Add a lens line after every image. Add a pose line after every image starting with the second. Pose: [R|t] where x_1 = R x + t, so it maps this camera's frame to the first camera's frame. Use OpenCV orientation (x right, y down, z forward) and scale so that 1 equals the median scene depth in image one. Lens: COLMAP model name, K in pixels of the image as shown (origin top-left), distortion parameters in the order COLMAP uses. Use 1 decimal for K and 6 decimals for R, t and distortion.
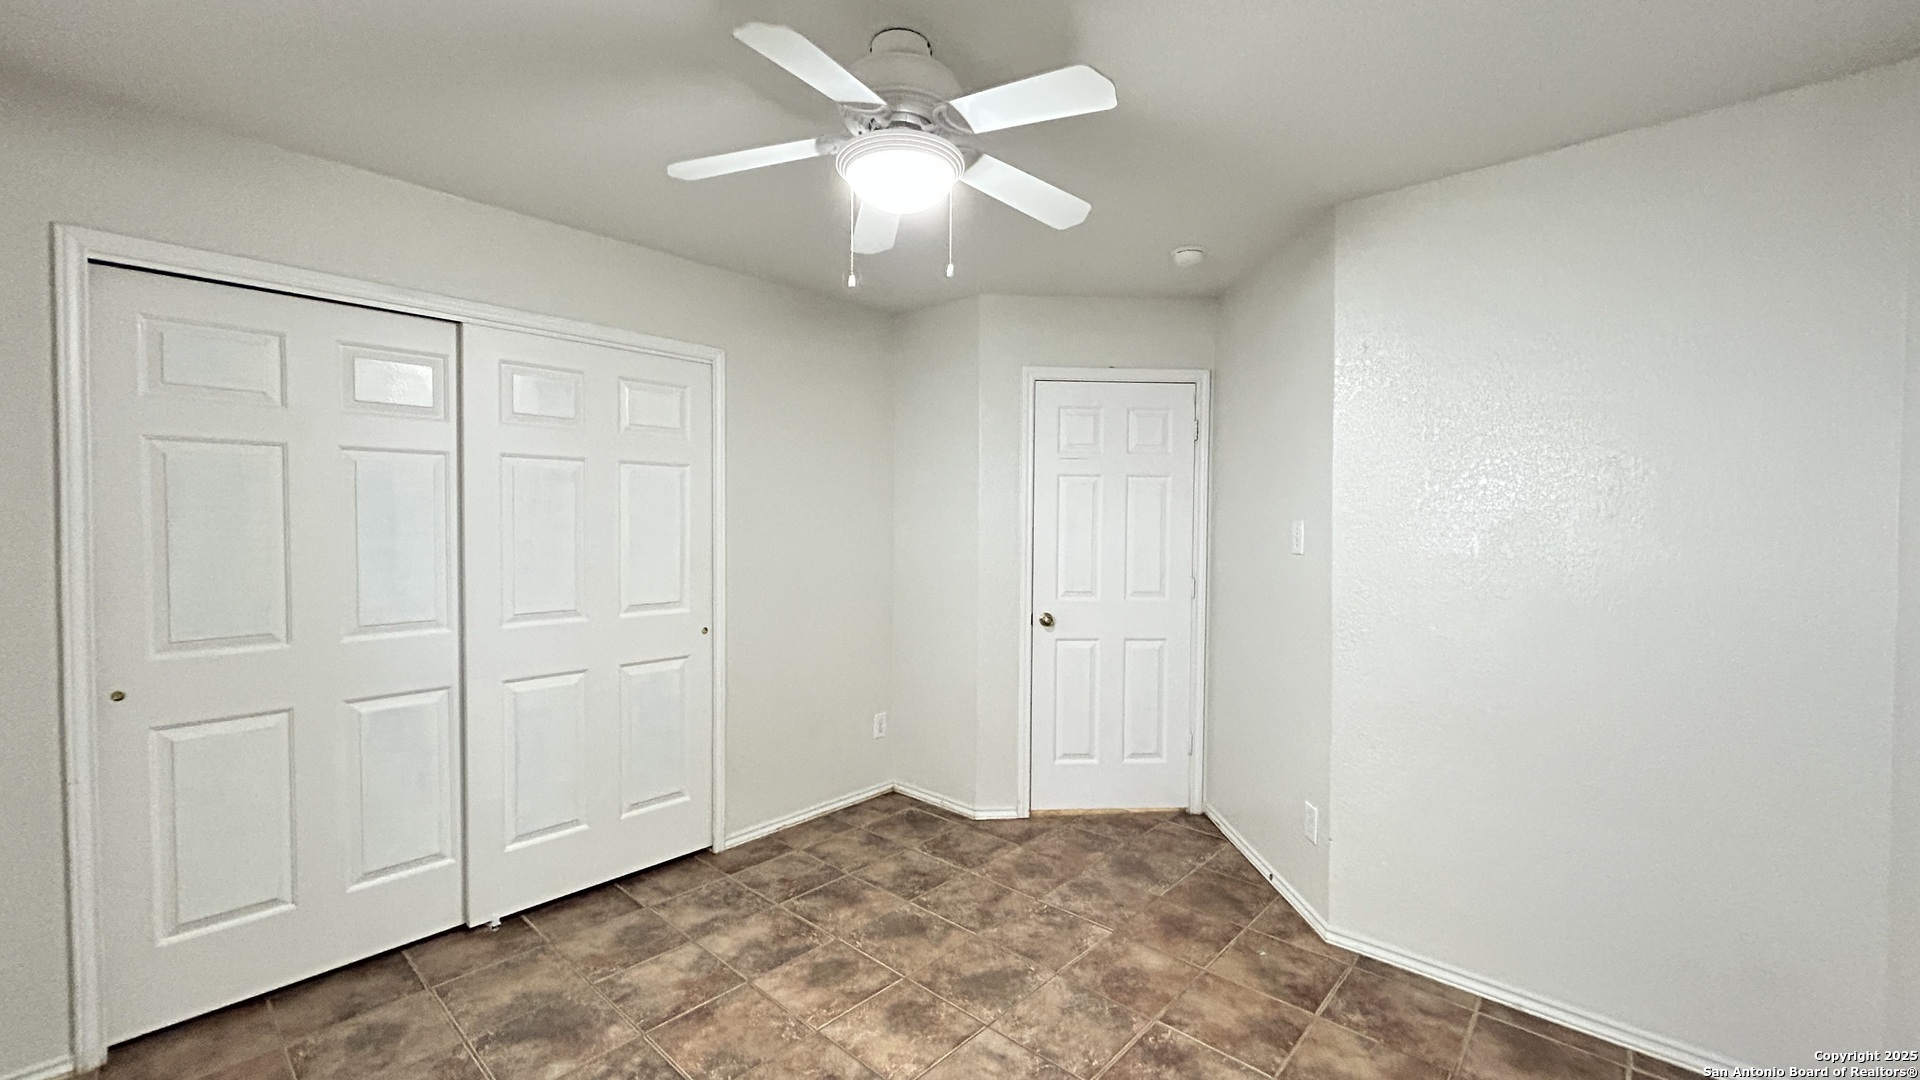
lens RADIAL K [[772.9, 0, 963.0], [0, 772.9, 536.1], [0, 0, 1]] dist [-0.005685, 0.002952]
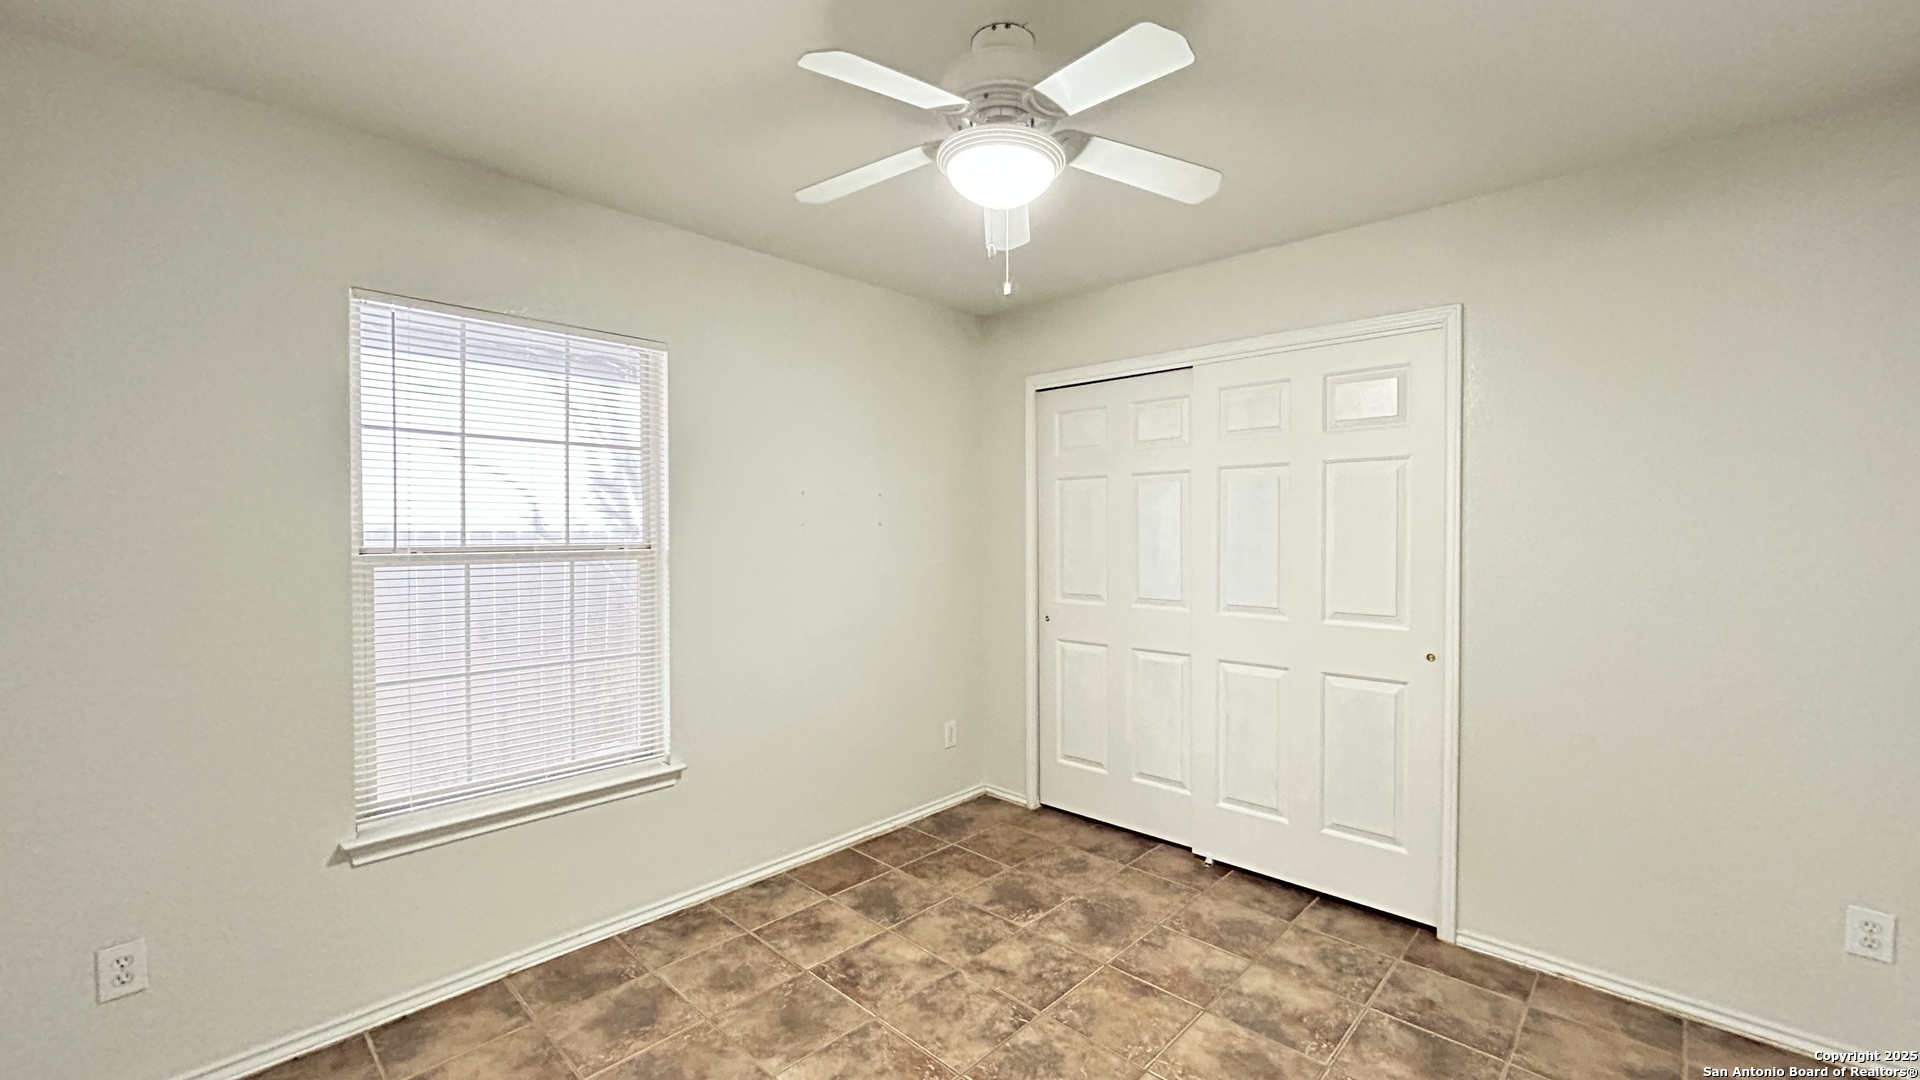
lens RADIAL K [[772.9, 0, 963.0], [0, 772.9, 536.1], [0, 0, 1]] dist [-0.005685, 0.002952]
pose [[-0.025946, 0.006115, -0.999645, 0.610932], [-0.020579, 0.999766, 0.006650, -0.000888], [0.999452, 0.020744, -0.025814, 0.654892]]
